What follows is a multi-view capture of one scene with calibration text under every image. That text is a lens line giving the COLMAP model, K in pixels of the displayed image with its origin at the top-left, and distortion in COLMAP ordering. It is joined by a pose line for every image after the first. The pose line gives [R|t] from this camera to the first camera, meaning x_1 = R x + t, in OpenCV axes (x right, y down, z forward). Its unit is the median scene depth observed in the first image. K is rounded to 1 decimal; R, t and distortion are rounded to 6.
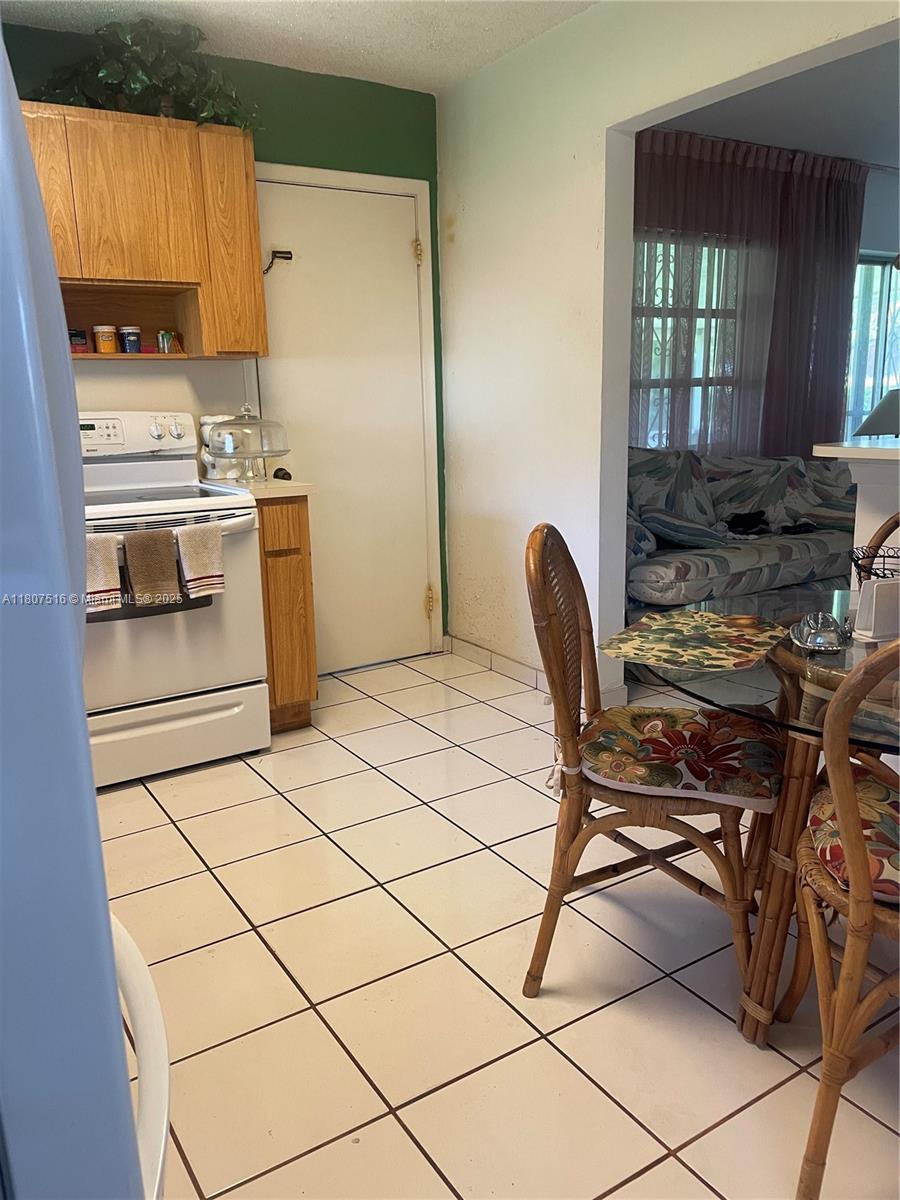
lens RADIAL K [[913.7, 0, 451.9], [0, 913.7, 602.3], [0, 0, 1]] dist [0.040381, -0.041153]
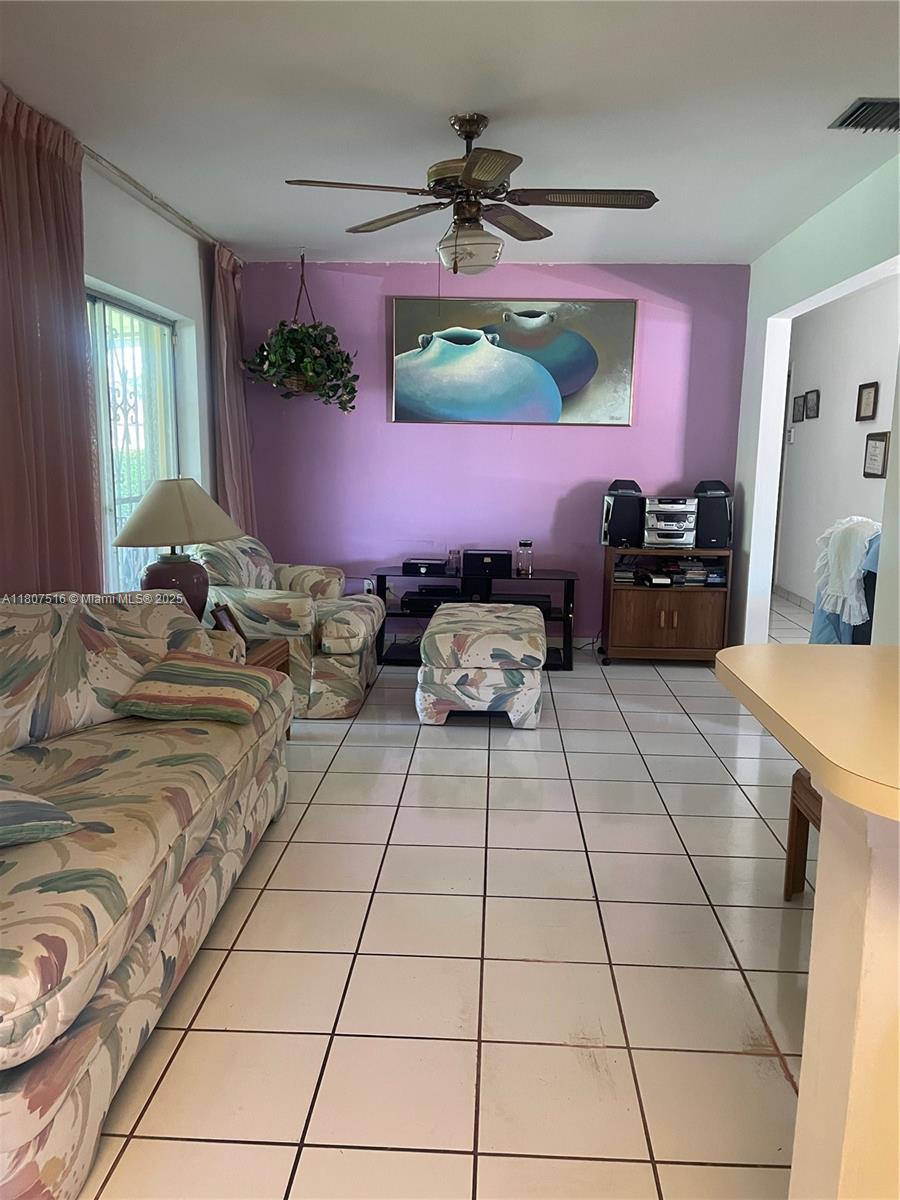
lens RADIAL K [[913.7, 0, 451.7], [0, 913.7, 597.1], [0, 0, 1]] dist [0.040381, -0.041153]
pose [[0.575331, -0.101733, 0.811569, 0.033849], [0.153063, 0.988097, 0.015353, -0.131592], [-0.803471, 0.115388, 0.584055, 0.471421]]
